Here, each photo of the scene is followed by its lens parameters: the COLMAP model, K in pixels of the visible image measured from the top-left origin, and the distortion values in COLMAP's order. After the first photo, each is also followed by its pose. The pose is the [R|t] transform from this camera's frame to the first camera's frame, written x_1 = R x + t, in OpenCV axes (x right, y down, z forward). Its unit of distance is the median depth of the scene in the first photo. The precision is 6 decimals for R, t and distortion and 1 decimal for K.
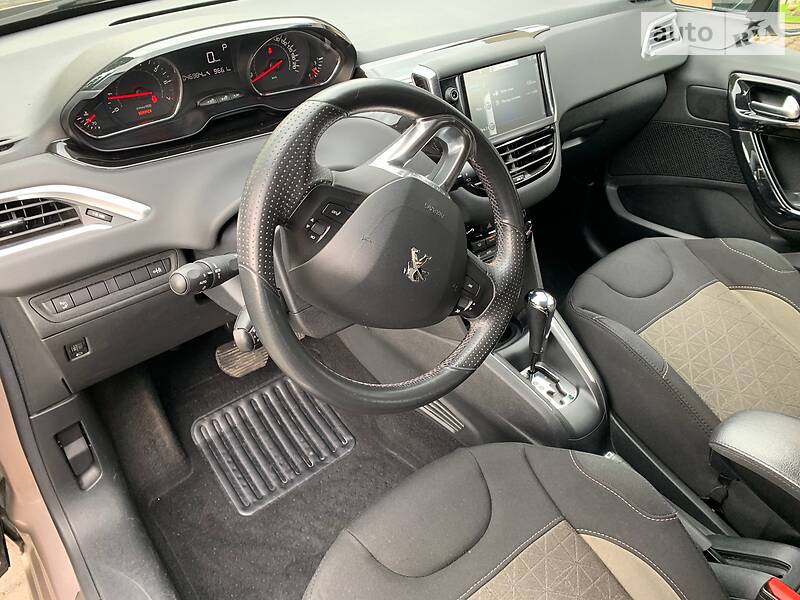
lens RADIAL K [[608.5, 0, 403.4], [0, 608.5, 299.3], [0, 0, 1]] dist [0.021222, -0.023359]
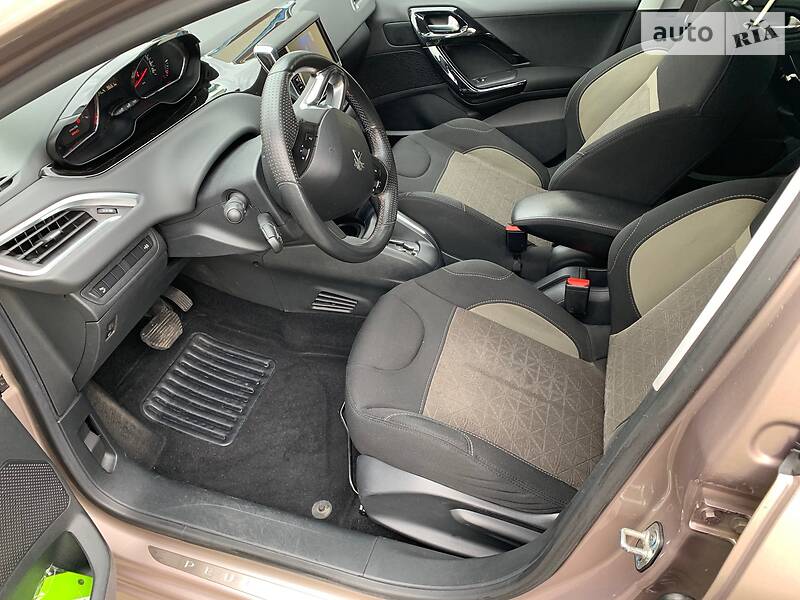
lens RADIAL K [[608.5, 0, 398.3], [0, 608.5, 302.8], [0, 0, 1]] dist [0.021222, -0.023359]
pose [[0.817465, -0.399352, 0.415053, -0.364538], [0.379926, 0.915470, 0.132557, 0.061061], [-0.432906, 0.049328, 0.900089, -0.248016]]
